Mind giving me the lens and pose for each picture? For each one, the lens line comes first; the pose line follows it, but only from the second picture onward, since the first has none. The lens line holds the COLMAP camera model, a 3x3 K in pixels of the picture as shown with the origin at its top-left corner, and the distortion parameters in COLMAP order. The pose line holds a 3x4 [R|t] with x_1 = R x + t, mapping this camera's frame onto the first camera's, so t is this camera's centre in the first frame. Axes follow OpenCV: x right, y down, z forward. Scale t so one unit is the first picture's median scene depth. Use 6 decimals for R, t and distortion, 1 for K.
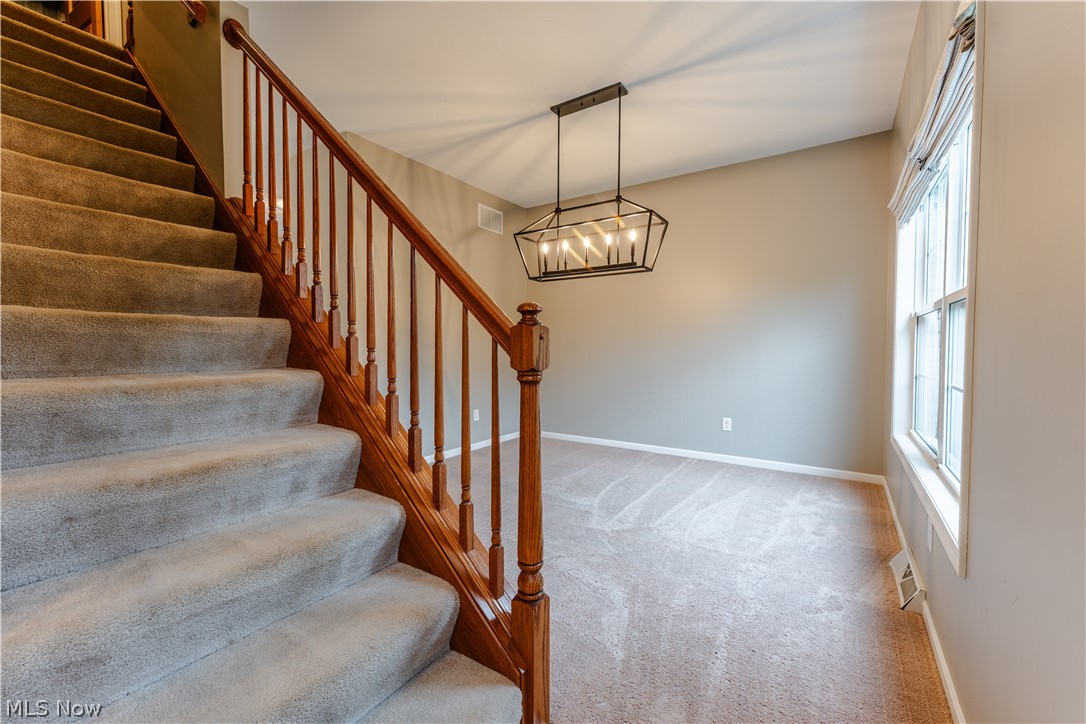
lens RADIAL K [[433.1, 0, 544.1], [0, 433.1, 358.6], [0, 0, 1]] dist [-0.009542, 0.000757]
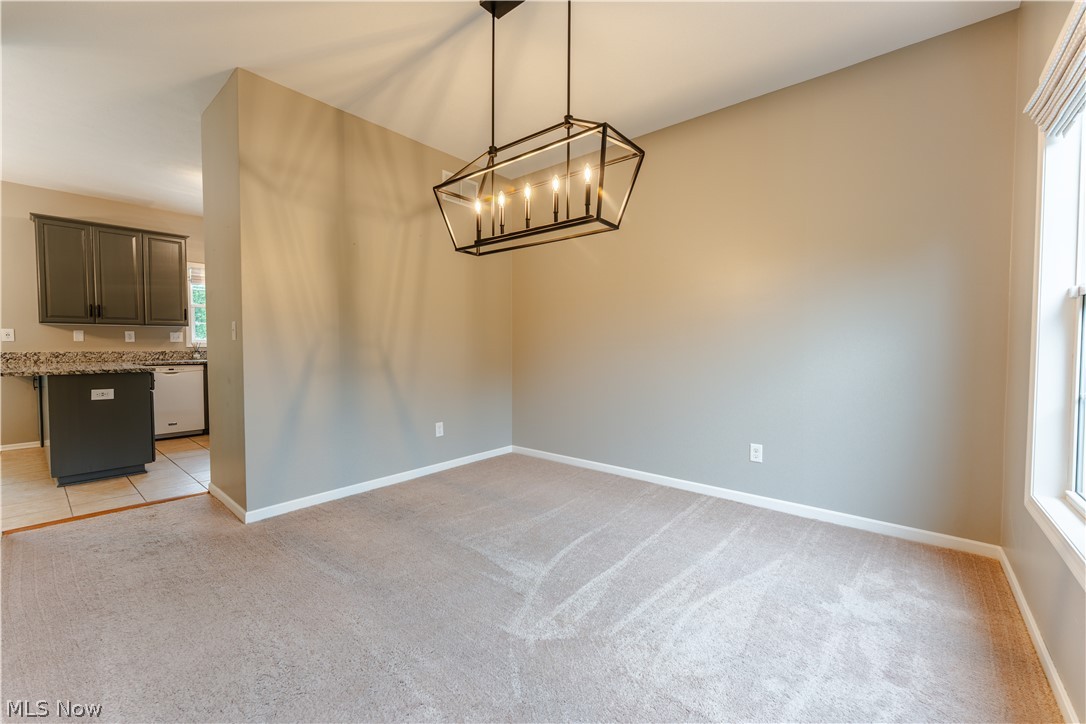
lens RADIAL K [[433.1, 0, 542.1], [0, 433.1, 358.6], [0, 0, 1]] dist [-0.009542, 0.000757]
pose [[0.994192, 0.004492, -0.107525, 0.193421], [-0.004254, 0.999988, 0.002442, -0.009759], [0.107535, -0.001970, 0.994199, 0.324728]]
